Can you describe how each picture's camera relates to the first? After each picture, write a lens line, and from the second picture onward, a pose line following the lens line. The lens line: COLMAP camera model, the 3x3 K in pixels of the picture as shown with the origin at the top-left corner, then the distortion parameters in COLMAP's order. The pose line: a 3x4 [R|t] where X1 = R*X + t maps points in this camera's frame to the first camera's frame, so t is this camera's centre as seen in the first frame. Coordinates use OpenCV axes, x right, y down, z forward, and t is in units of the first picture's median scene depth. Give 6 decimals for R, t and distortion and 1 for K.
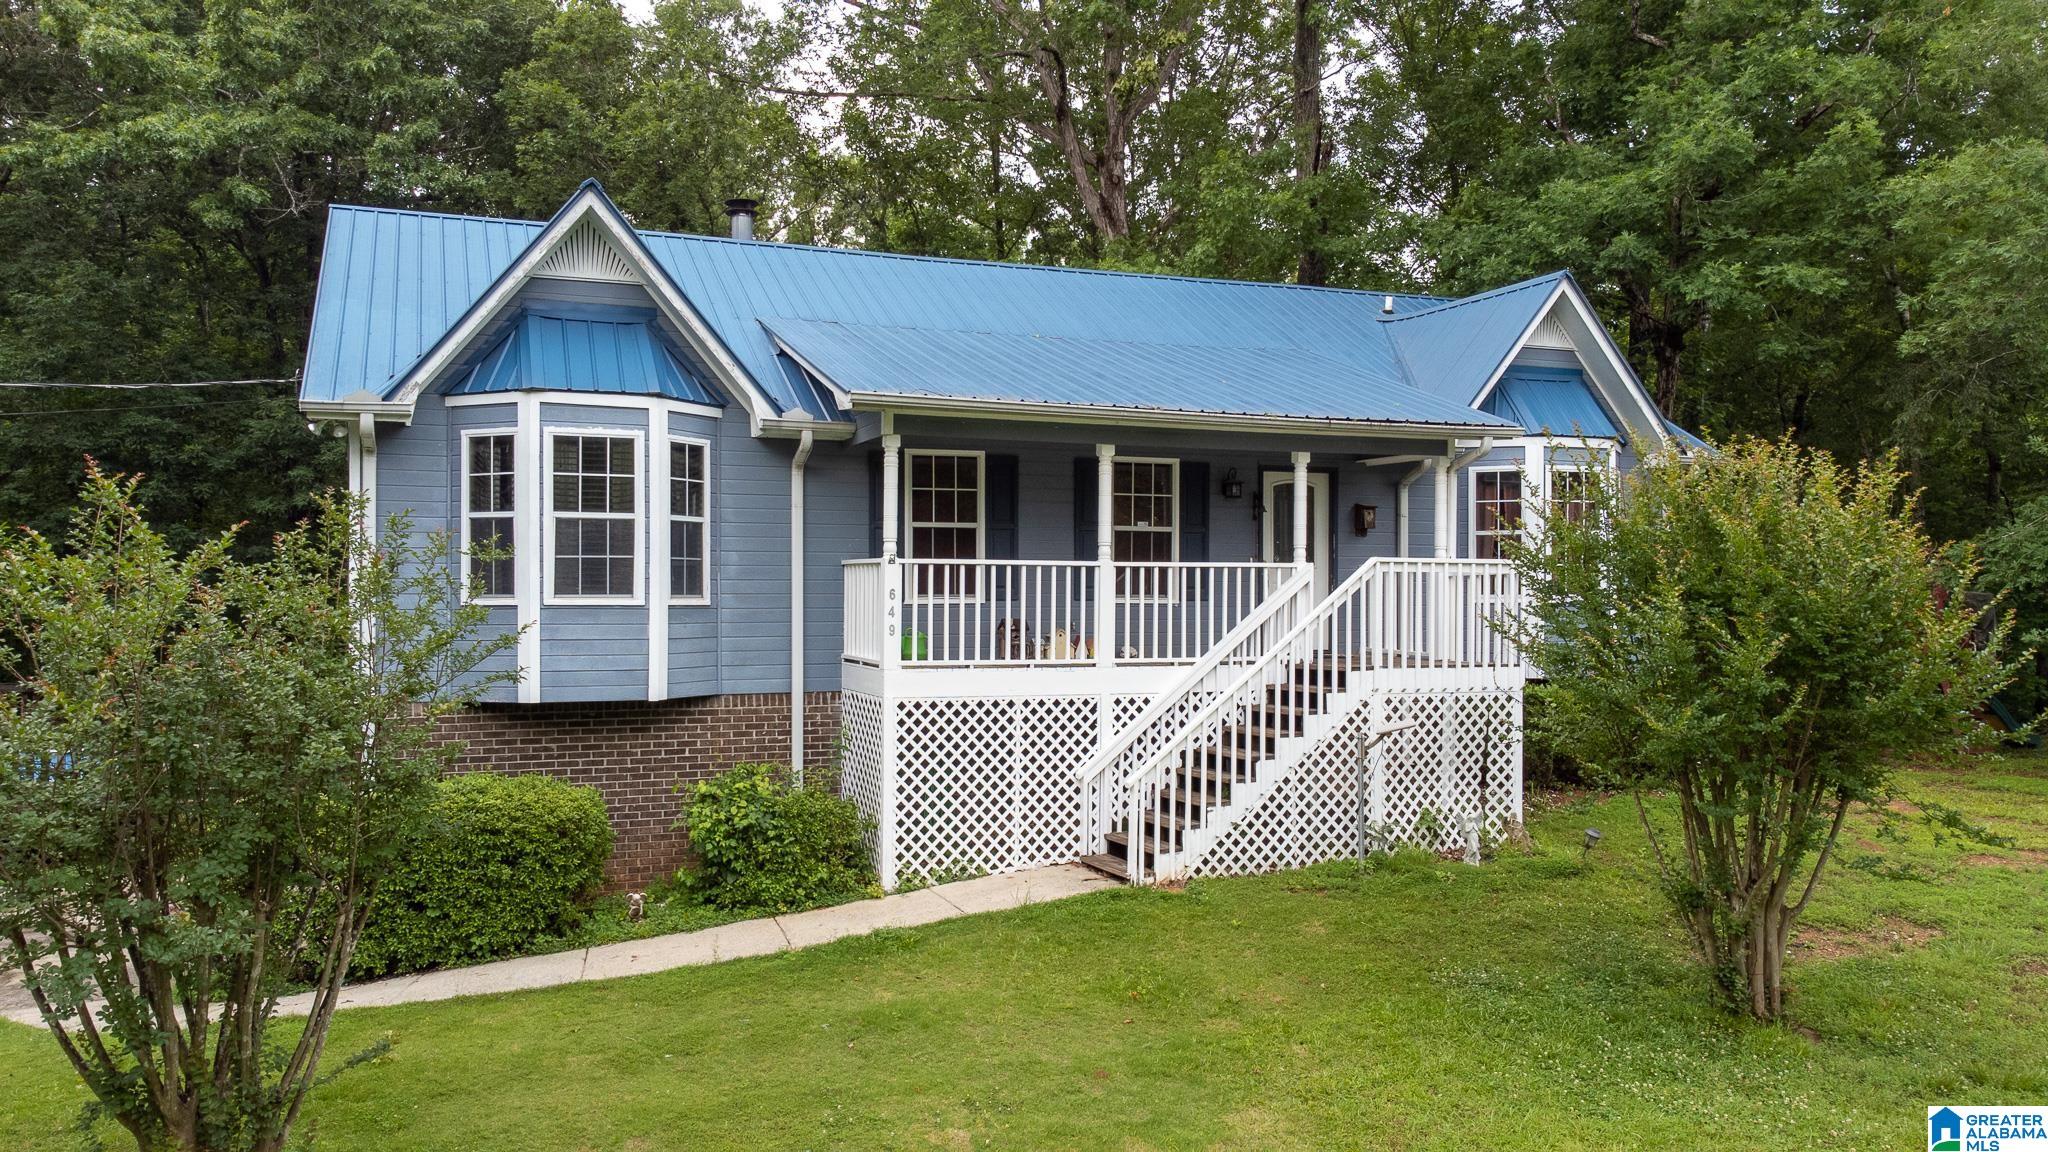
lens RADIAL K [[1524.7, 0, 1021.3], [0, 1524.7, 574.1], [0, 0, 1]] dist [0.021493, 0.020161]
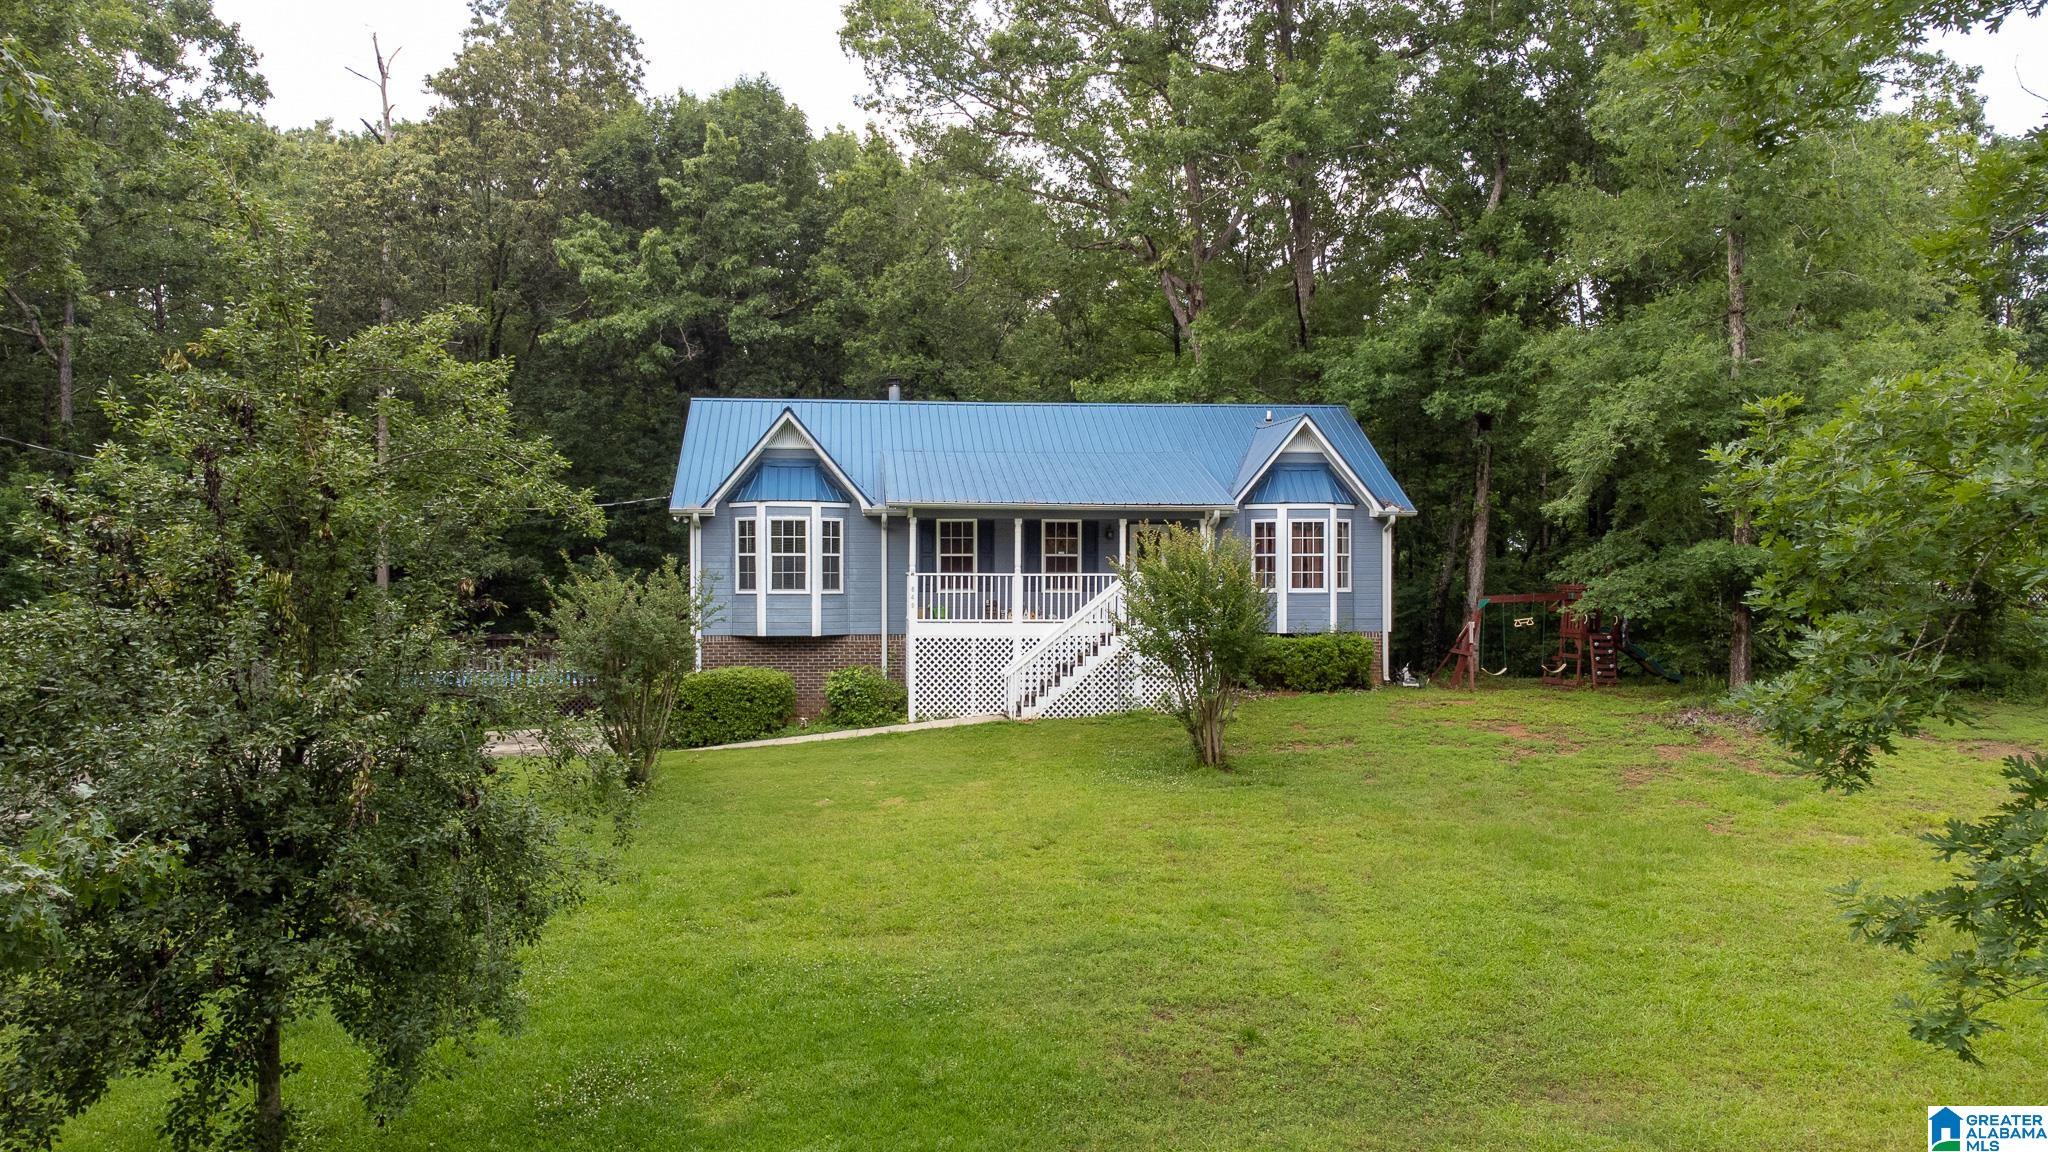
lens RADIAL K [[1524.7, 0, 1016.1], [0, 1524.7, 570.2], [0, 0, 1]] dist [0.021493, 0.020161]
pose [[0.967113, -0.001841, -0.254341, 0.621586], [0.004630, 0.999936, 0.010367, -0.036718], [0.254305, -0.011204, 0.967059, -1.104687]]
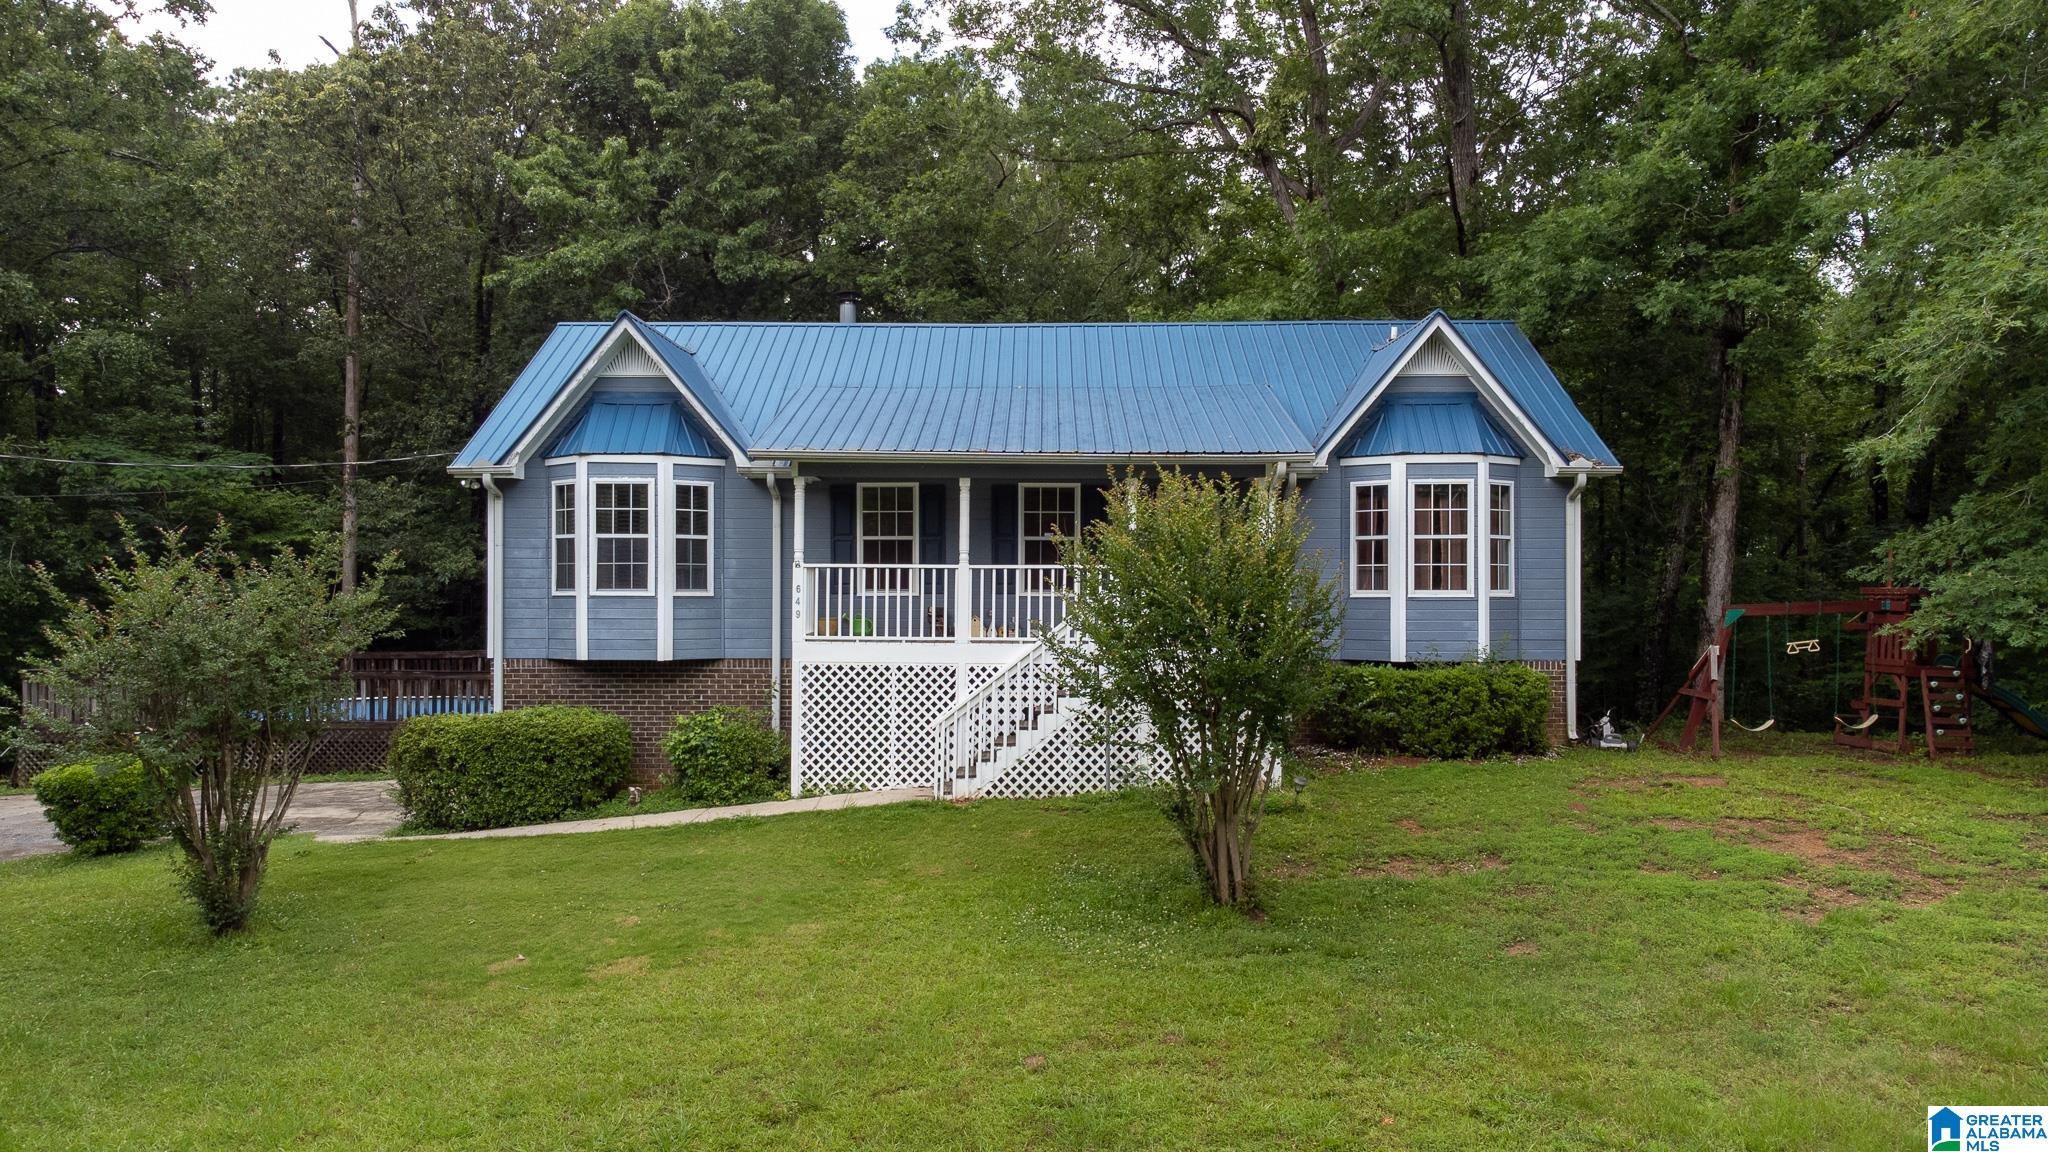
lens RADIAL K [[1524.7, 0, 1017.7], [0, 1524.7, 585.4], [0, 0, 1]] dist [0.021493, 0.020161]
pose [[0.927164, 0.000181, -0.374655, 0.632185], [0.003439, 0.999954, 0.008992, -0.002235], [0.374639, -0.009625, 0.927121, -0.240066]]
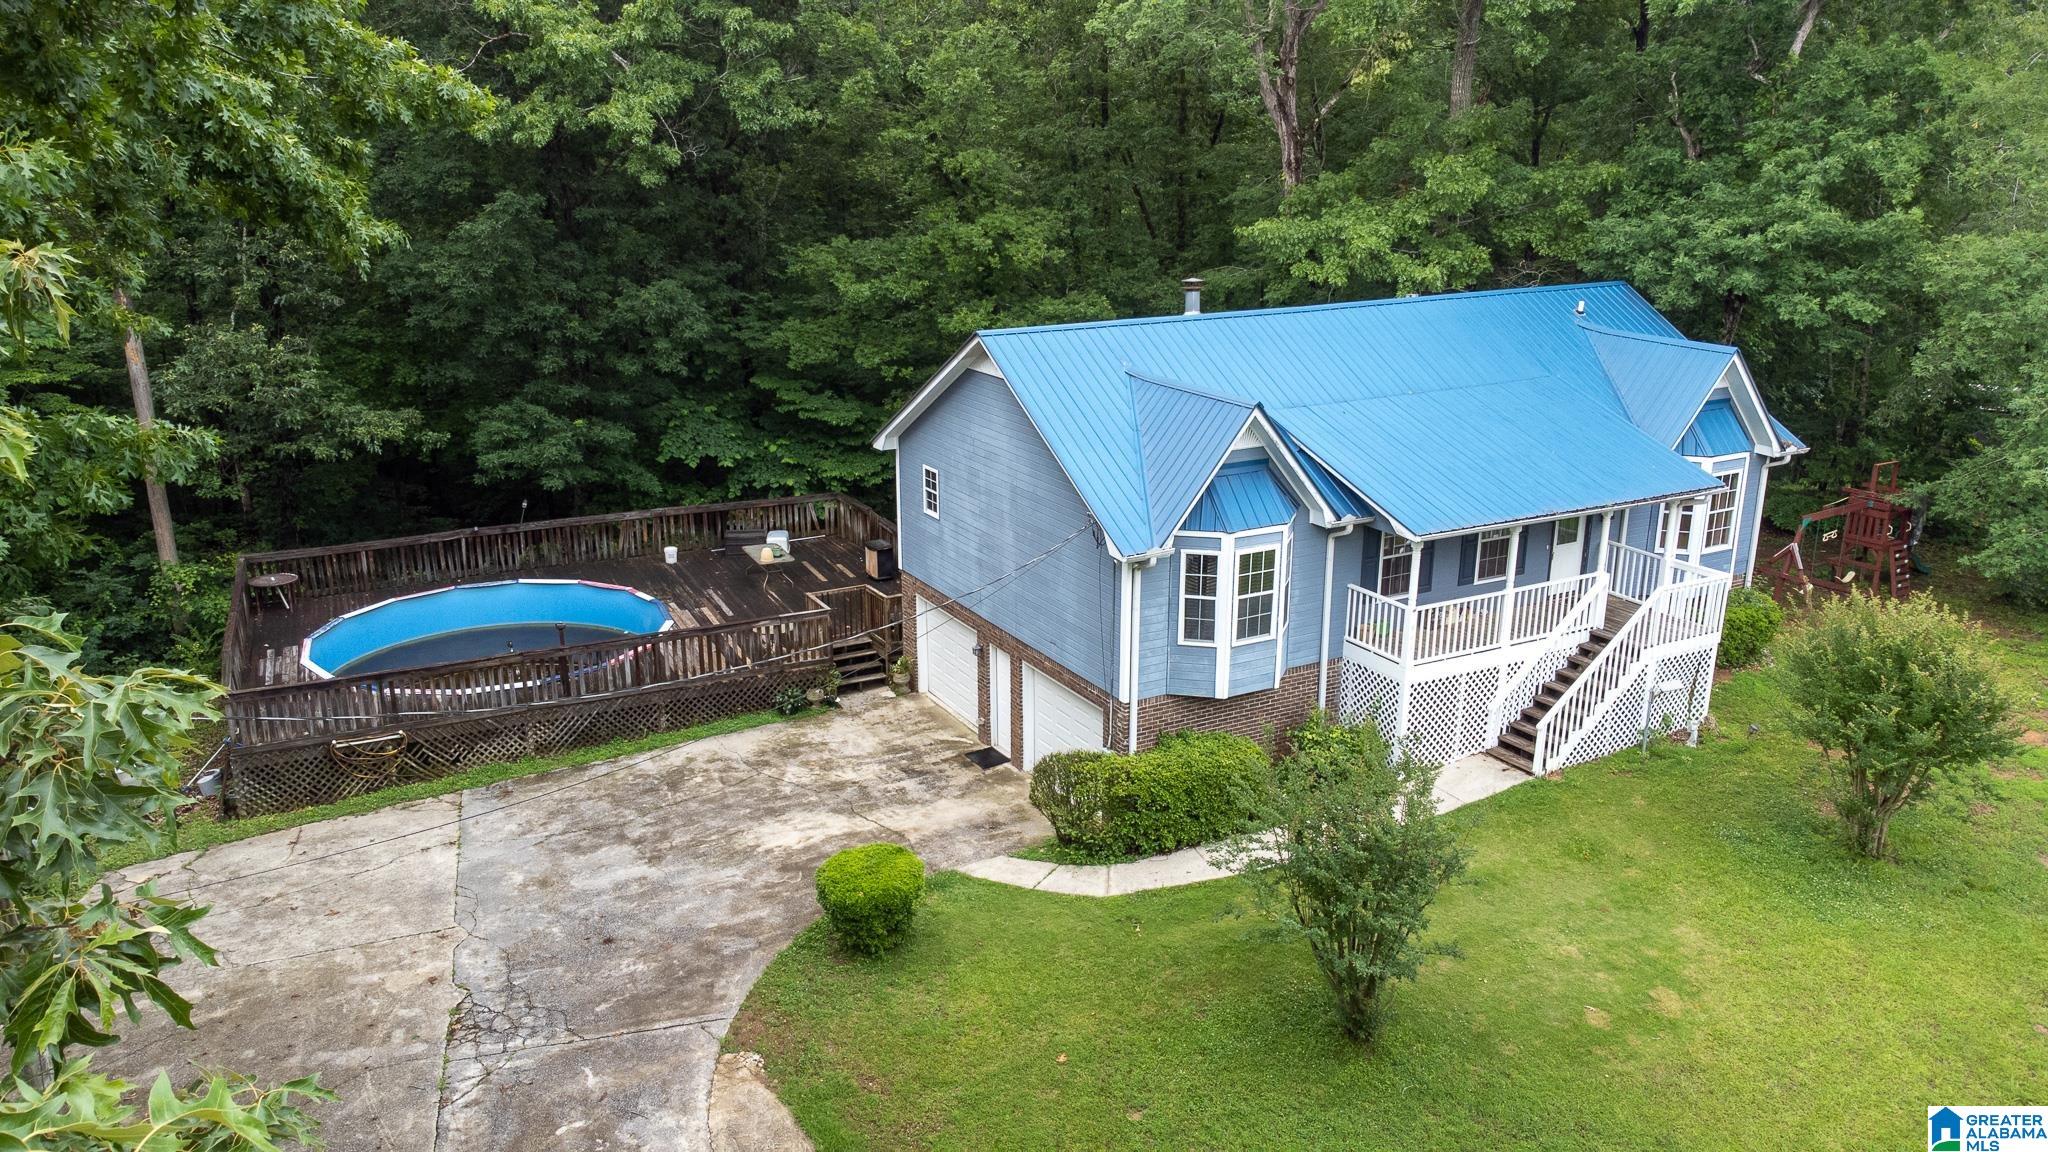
lens RADIAL K [[1524.7, 0, 1023.2], [0, 1524.7, 559.6], [0, 0, 1]] dist [0.021493, 0.020161]
pose [[0.992231, -0.037090, 0.118750, -0.744104], [0.001322, 0.957614, 0.288053, -0.578163], [-0.124400, -0.285658, 0.950223, -0.624998]]
